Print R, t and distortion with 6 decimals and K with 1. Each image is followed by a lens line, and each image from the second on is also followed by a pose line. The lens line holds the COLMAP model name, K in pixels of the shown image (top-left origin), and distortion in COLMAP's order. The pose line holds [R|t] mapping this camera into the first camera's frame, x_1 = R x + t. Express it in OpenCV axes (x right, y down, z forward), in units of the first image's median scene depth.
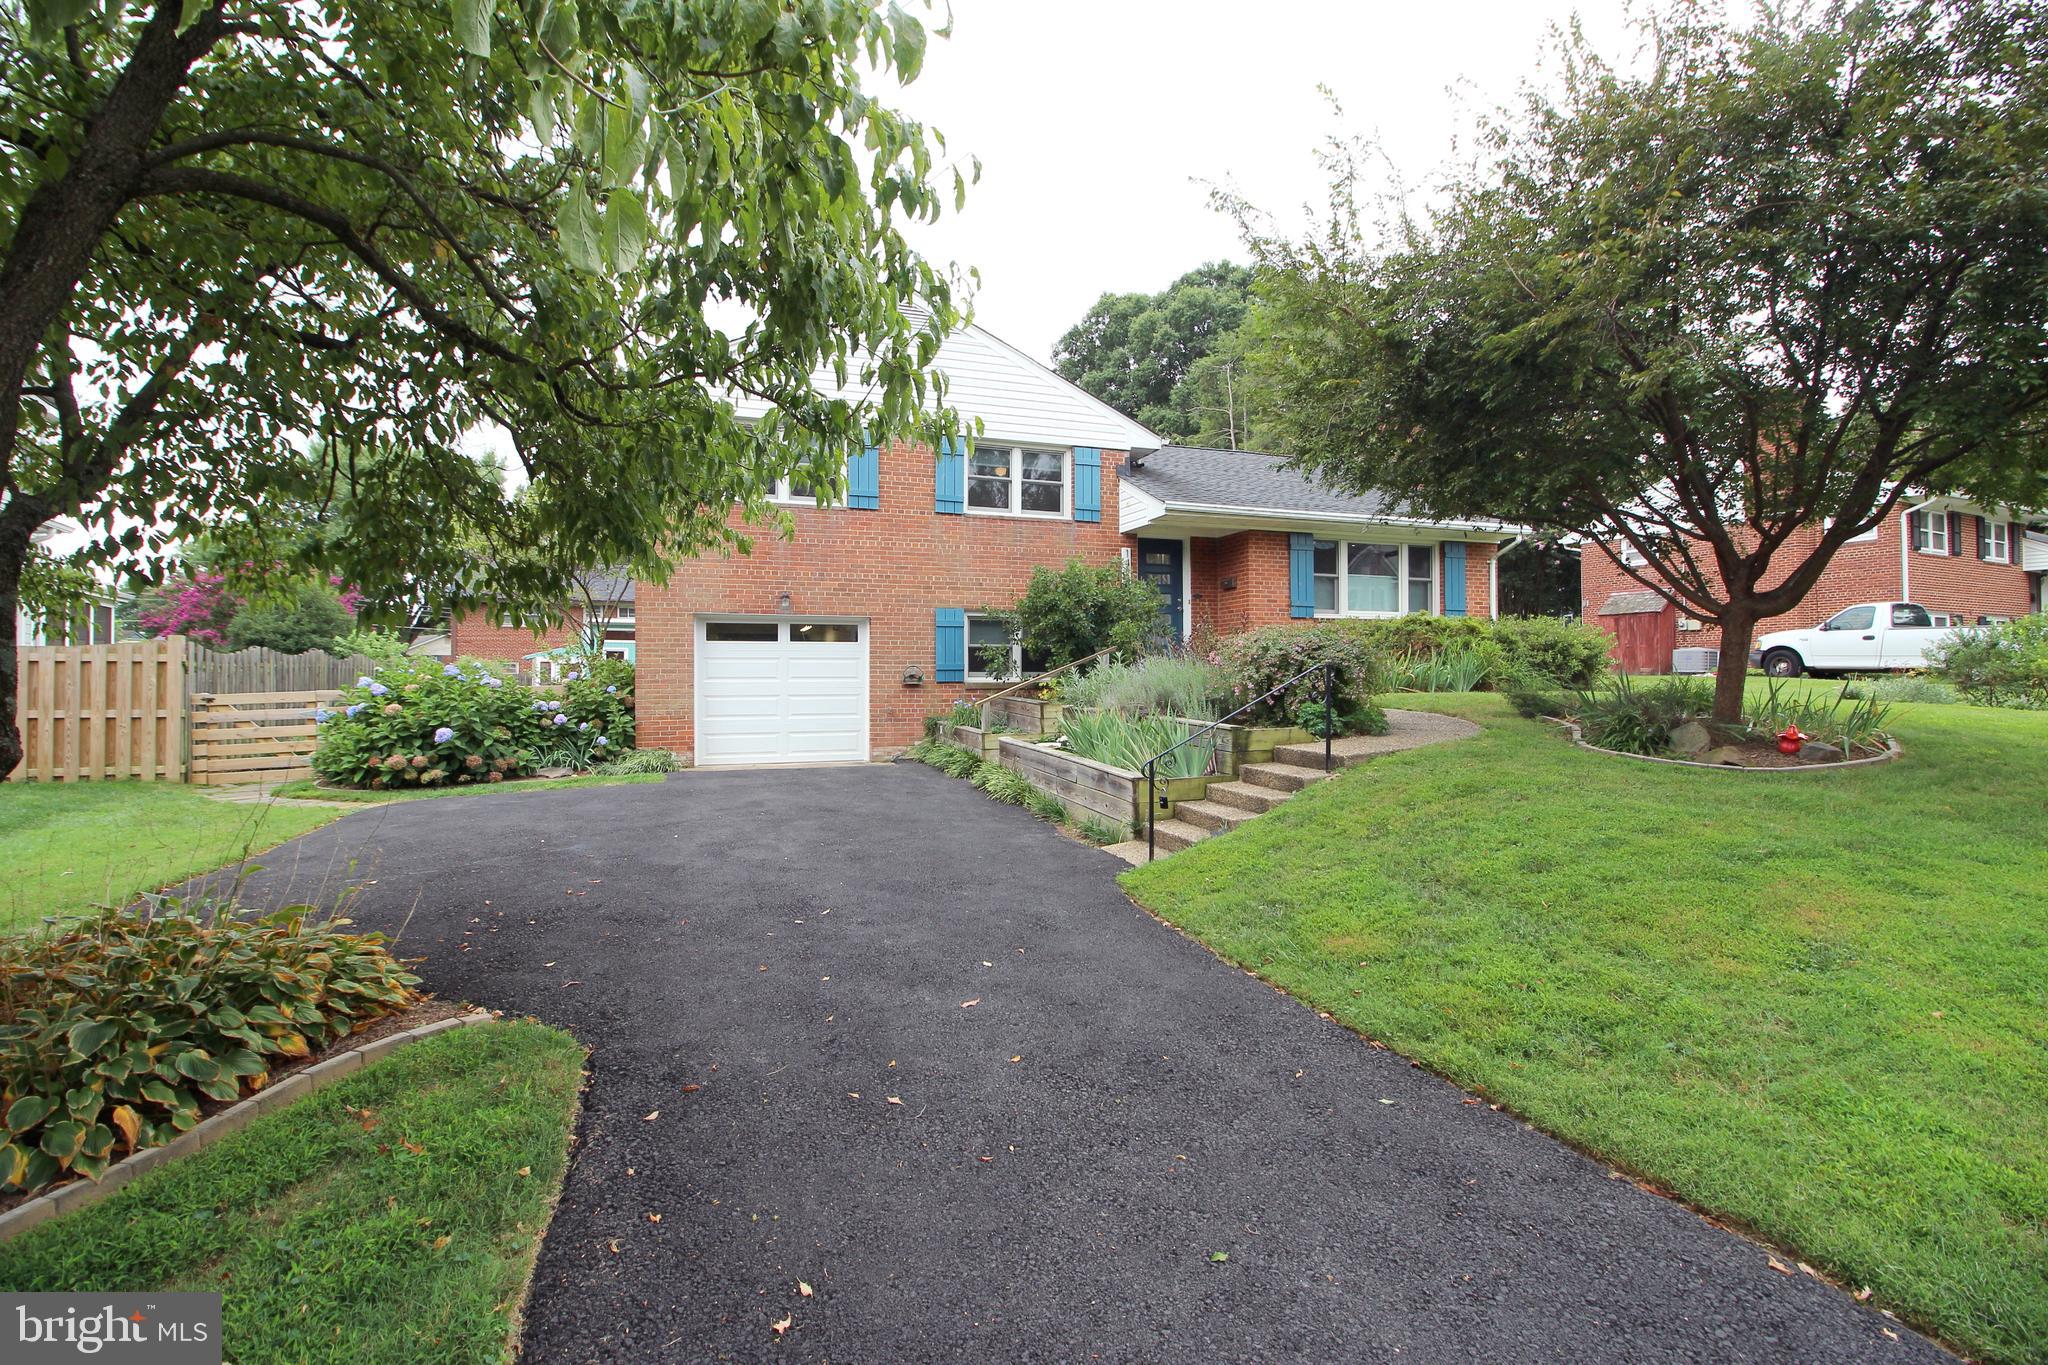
lens RADIAL K [[944.7, 0, 1029.1], [0, 944.7, 684.5], [0, 0, 1]] dist [-0.000938, -0.012239]
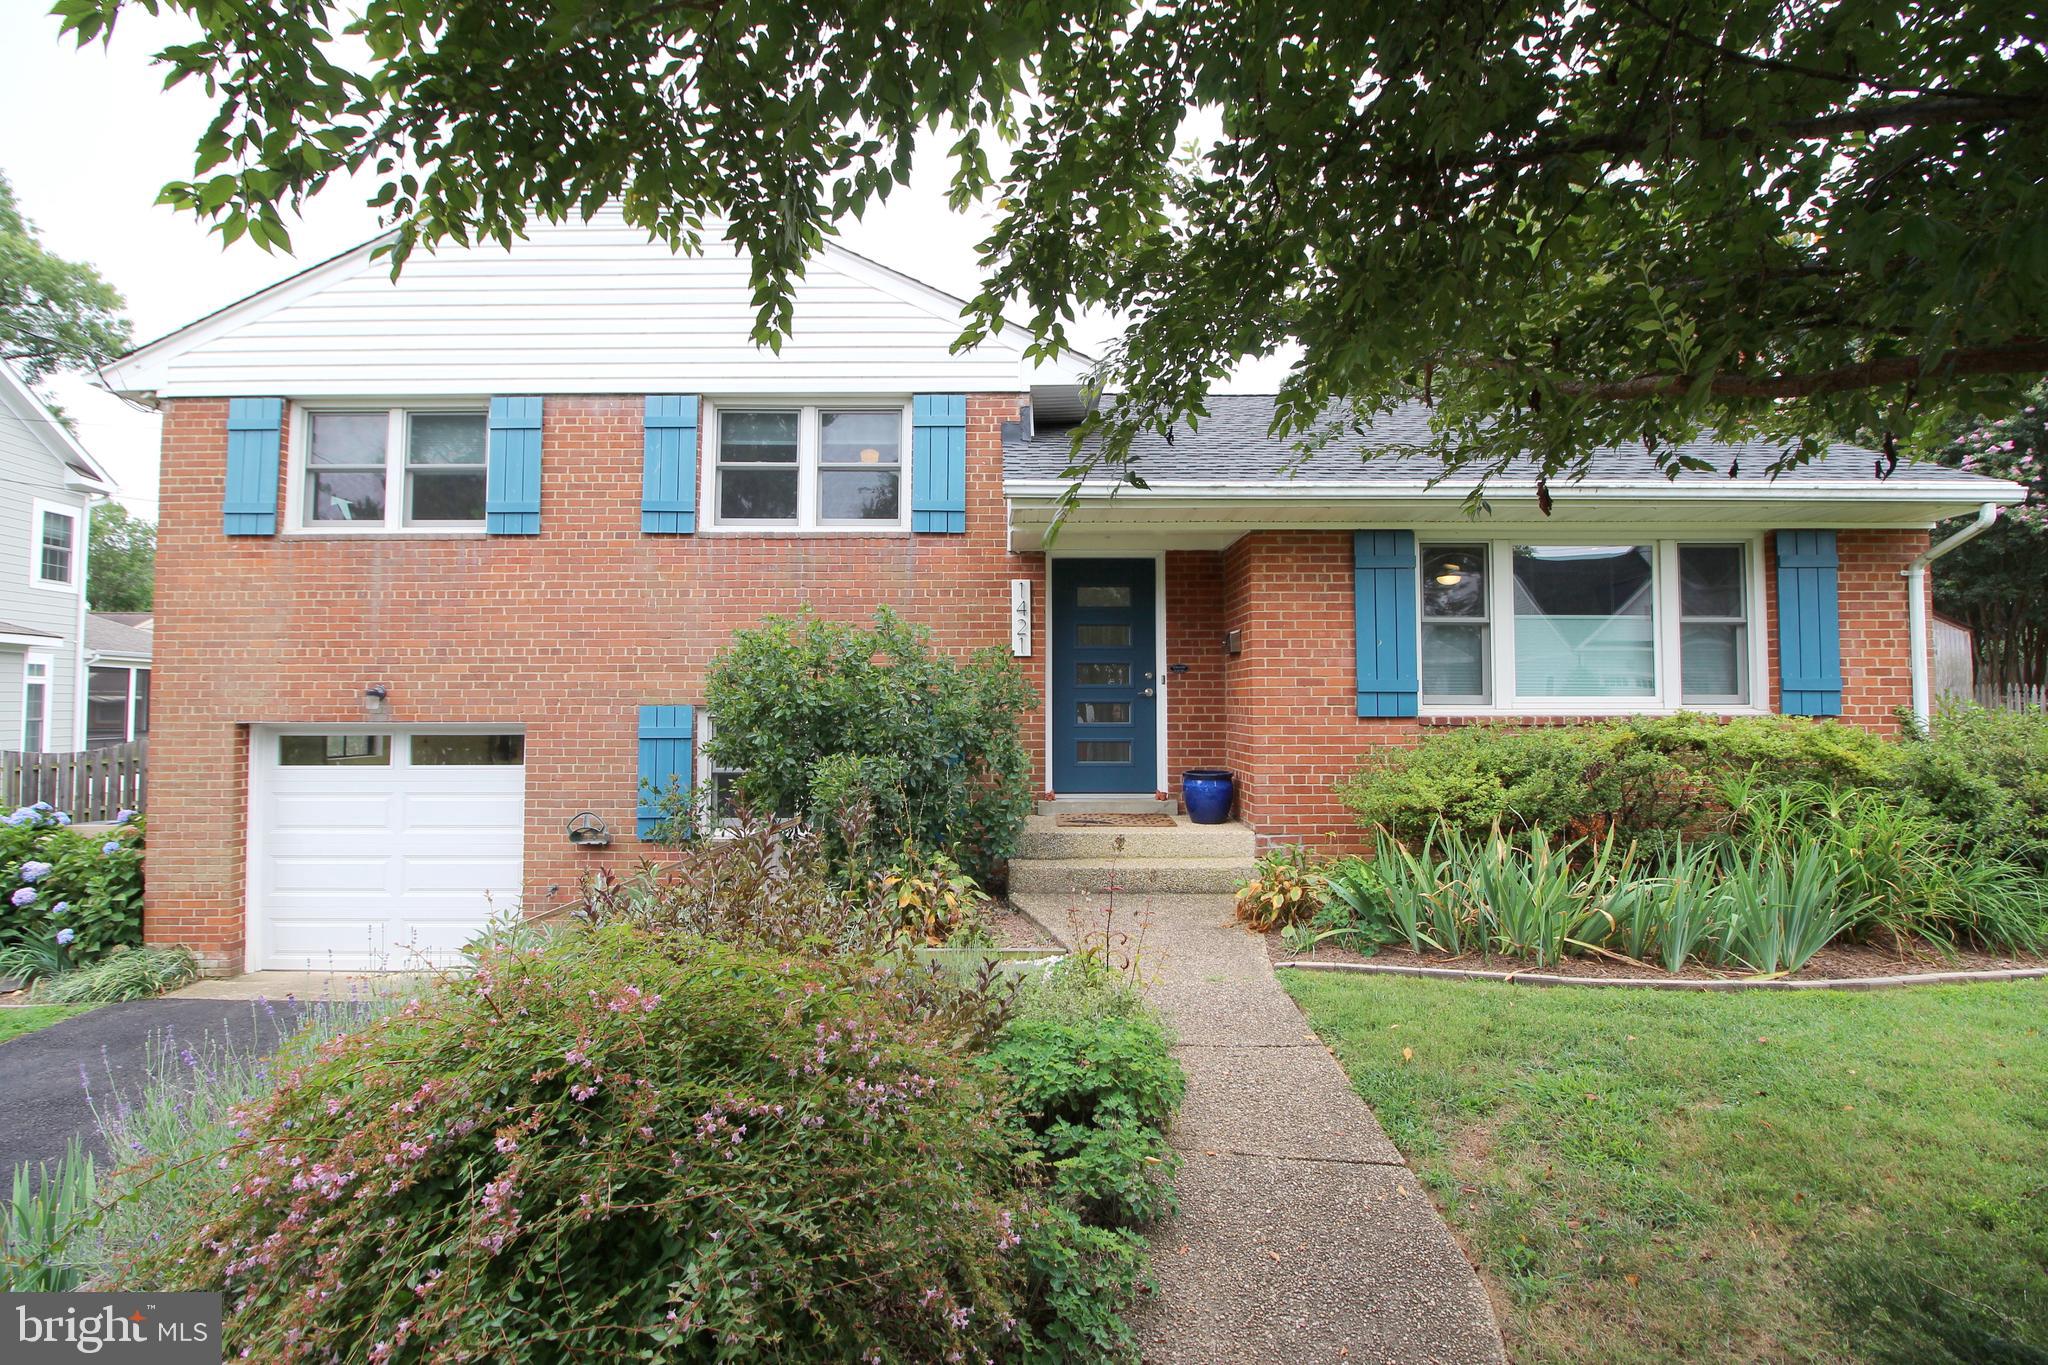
lens RADIAL K [[944.7, 0, 1018.6], [0, 944.7, 673.5], [0, 0, 1]] dist [-0.000938, -0.012239]
pose [[0.941736, -0.007235, -0.336275, 0.281901], [-0.002838, 0.999562, -0.029455, -0.079853], [0.336341, 0.028693, 0.941303, 0.526078]]
